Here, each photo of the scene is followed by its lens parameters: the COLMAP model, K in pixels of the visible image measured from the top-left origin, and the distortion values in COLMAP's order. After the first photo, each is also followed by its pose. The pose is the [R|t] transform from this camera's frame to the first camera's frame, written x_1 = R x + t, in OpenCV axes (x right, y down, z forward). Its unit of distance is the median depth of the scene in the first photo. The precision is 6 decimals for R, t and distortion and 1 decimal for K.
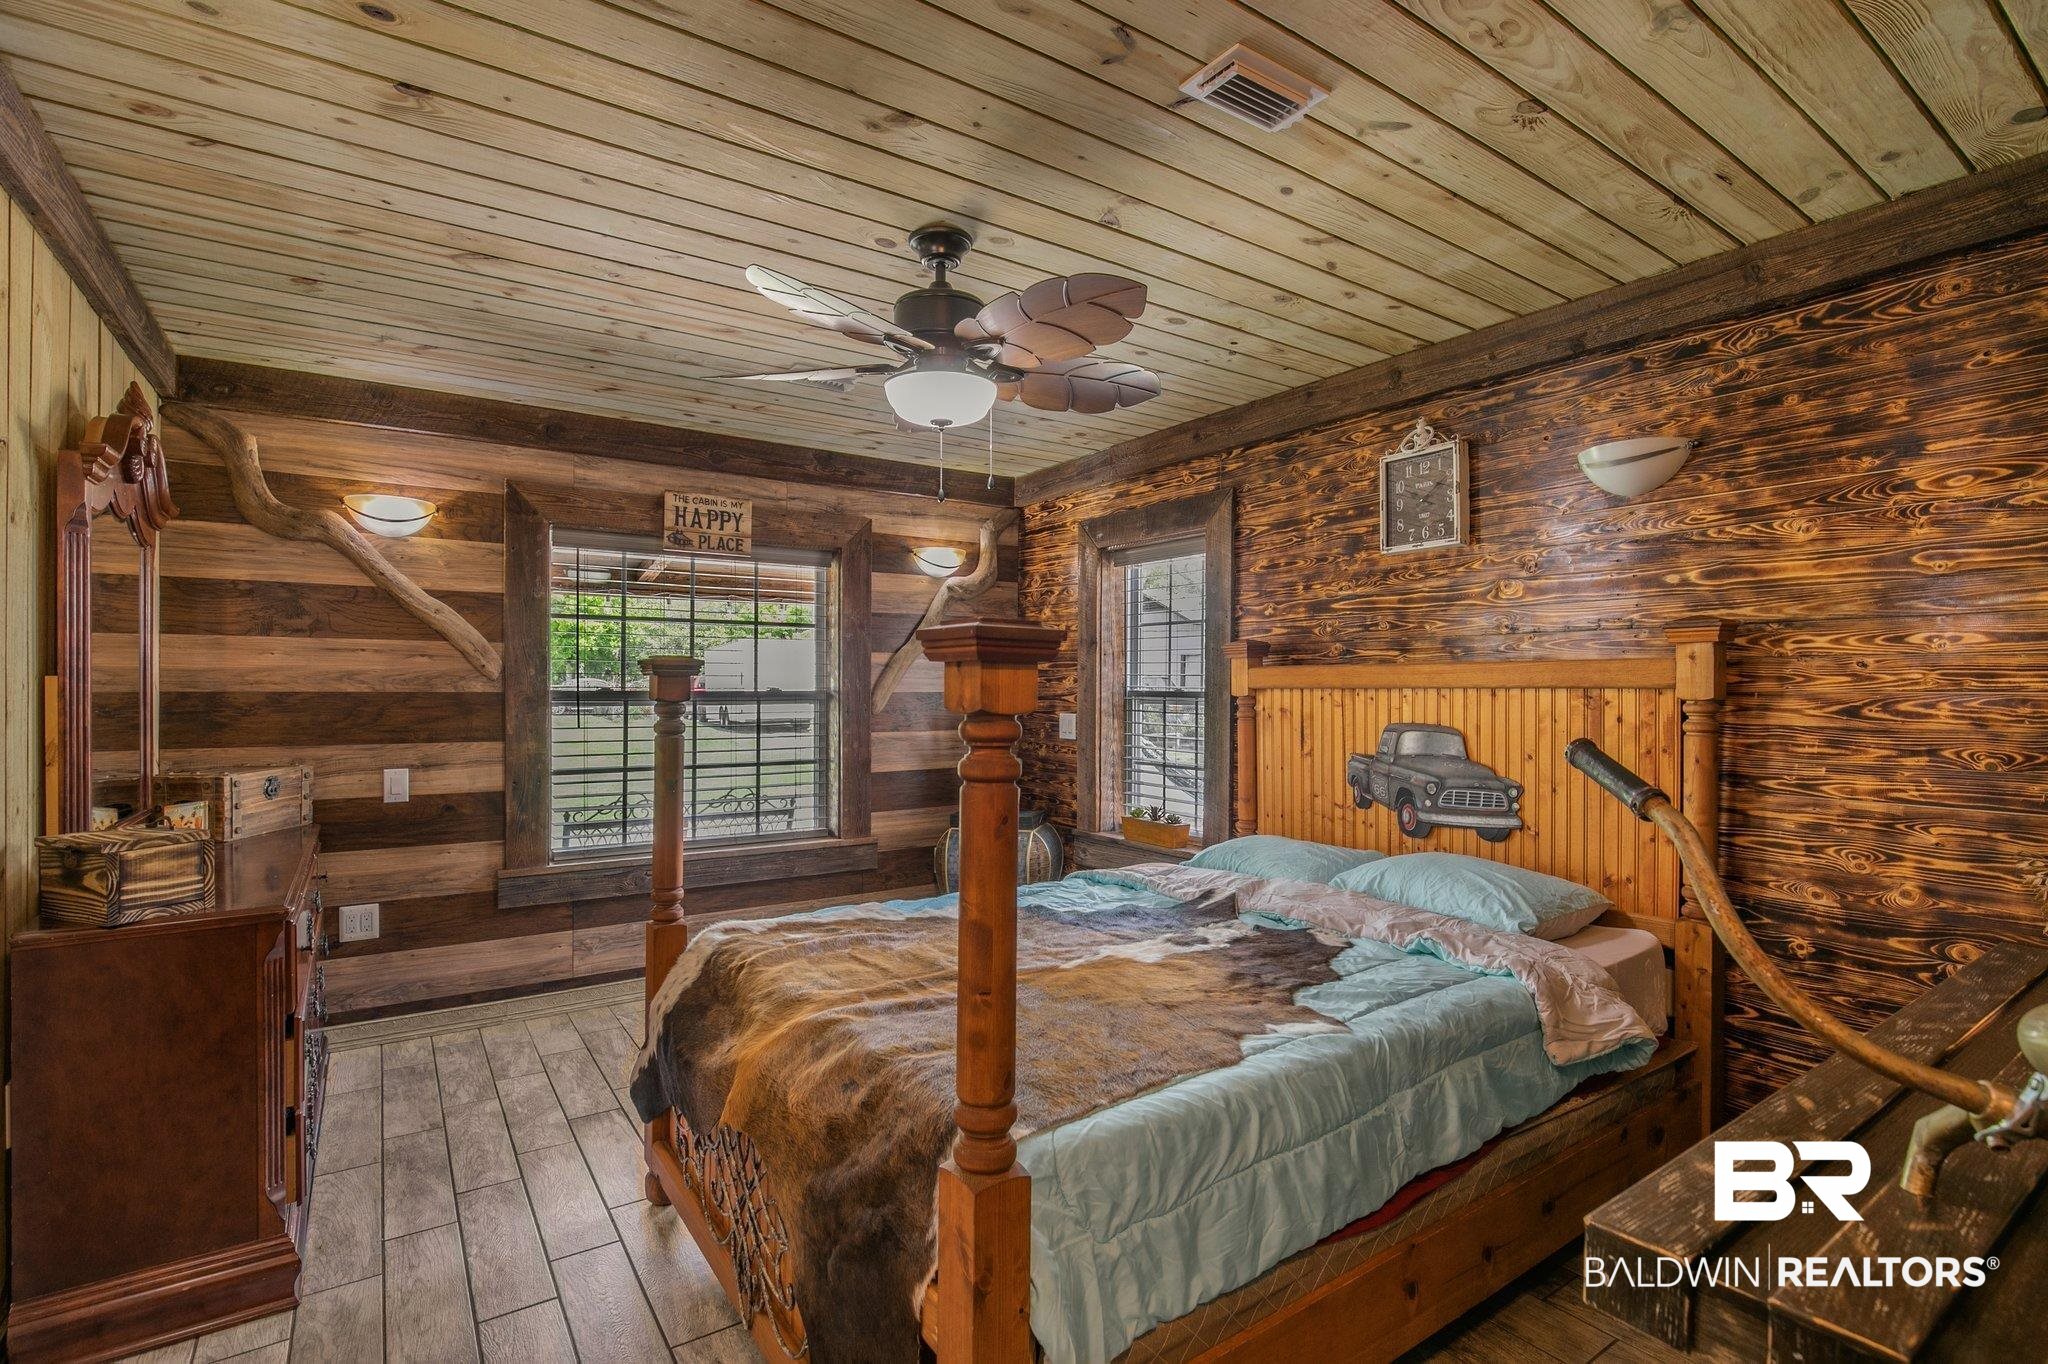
lens RADIAL K [[942.7, 0, 1041.6], [0, 942.7, 682.9], [0, 0, 1]] dist [-0.016682, 0.006168]
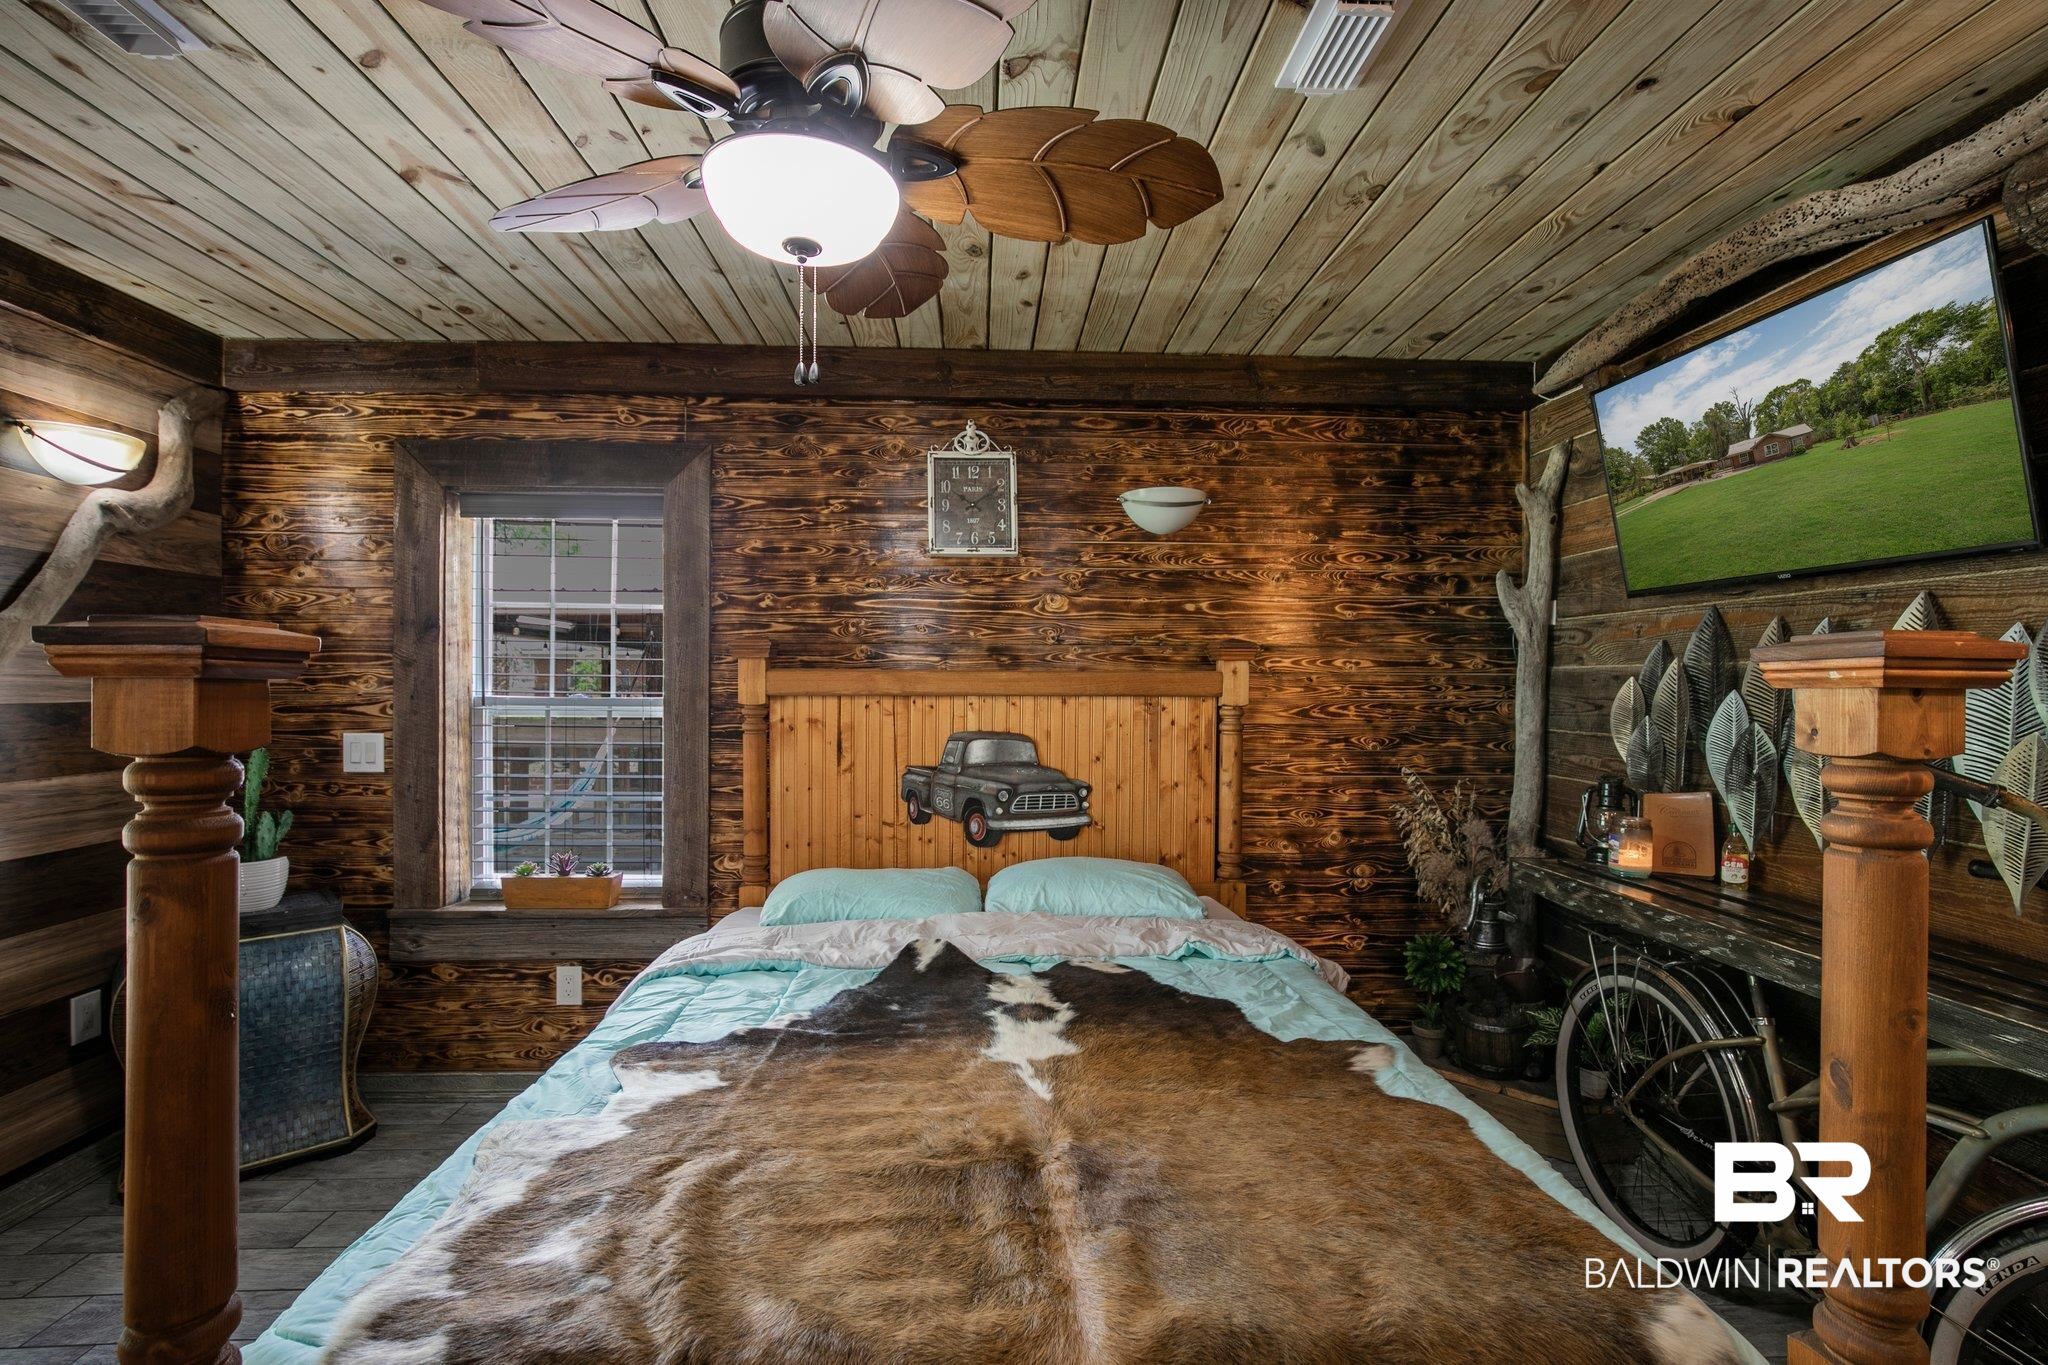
lens RADIAL K [[942.7, 0, 1017.8], [0, 942.7, 692.5], [0, 0, 1]] dist [-0.016682, 0.006168]
pose [[0.547919, -0.004663, 0.836518, -0.426281], [-0.007807, 0.999912, 0.010687, -0.009090], [-0.836495, -0.012387, 0.547835, 0.450278]]
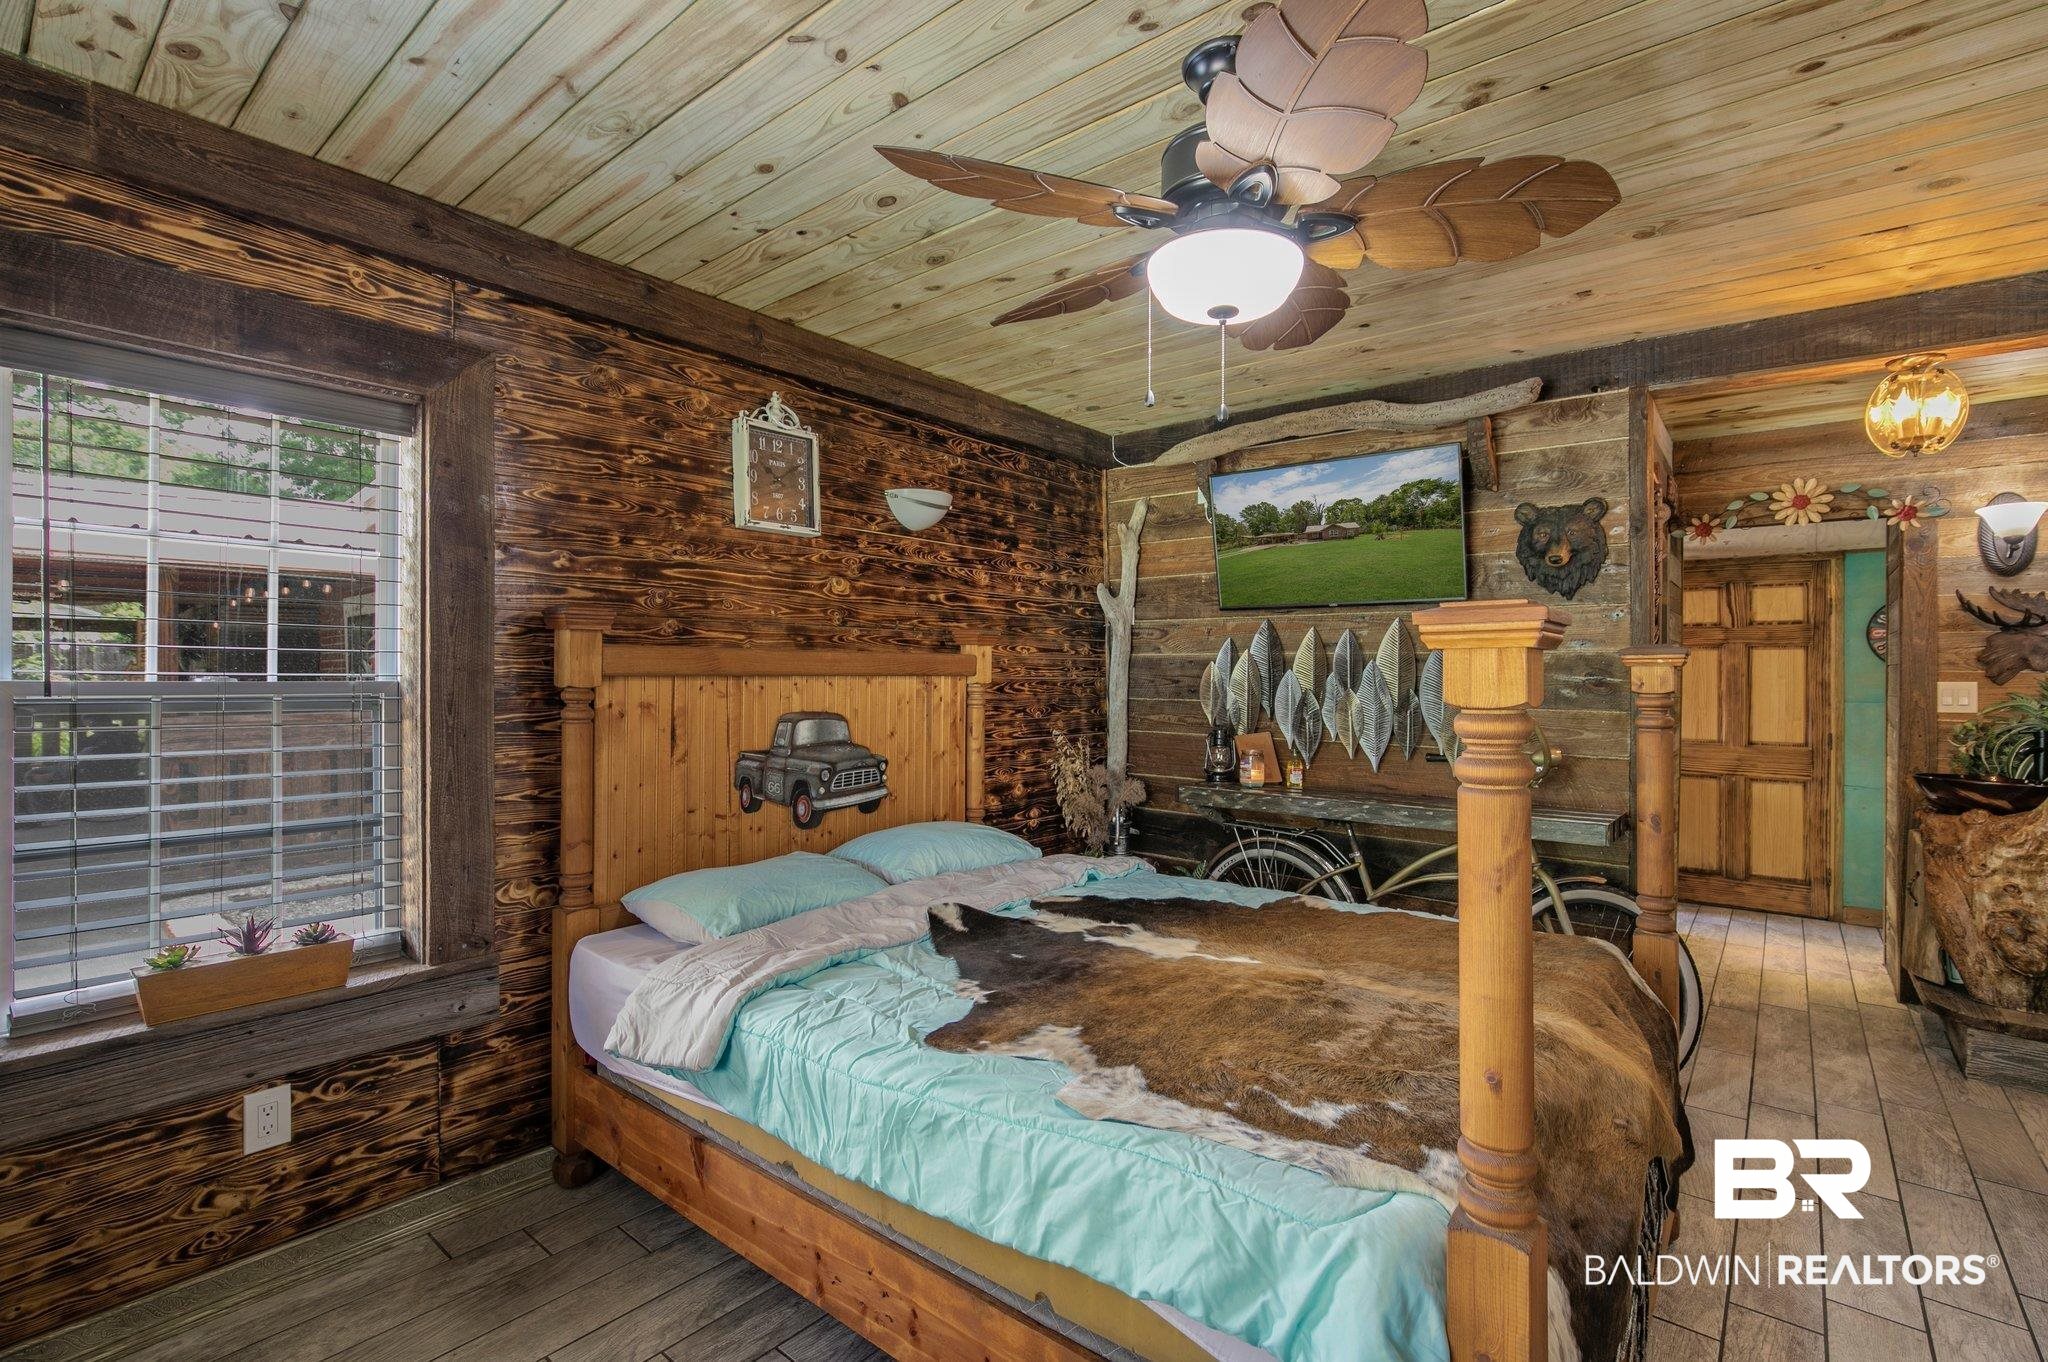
lens RADIAL K [[942.7, 0, 1023.1], [0, 942.7, 668.7], [0, 0, 1]] dist [-0.016682, 0.006168]
pose [[-0.254342, 0.003460, 0.967108, -0.630992], [-0.008418, 0.999948, -0.005792, 0.002088], [-0.967078, -0.009614, -0.254300, 1.079975]]
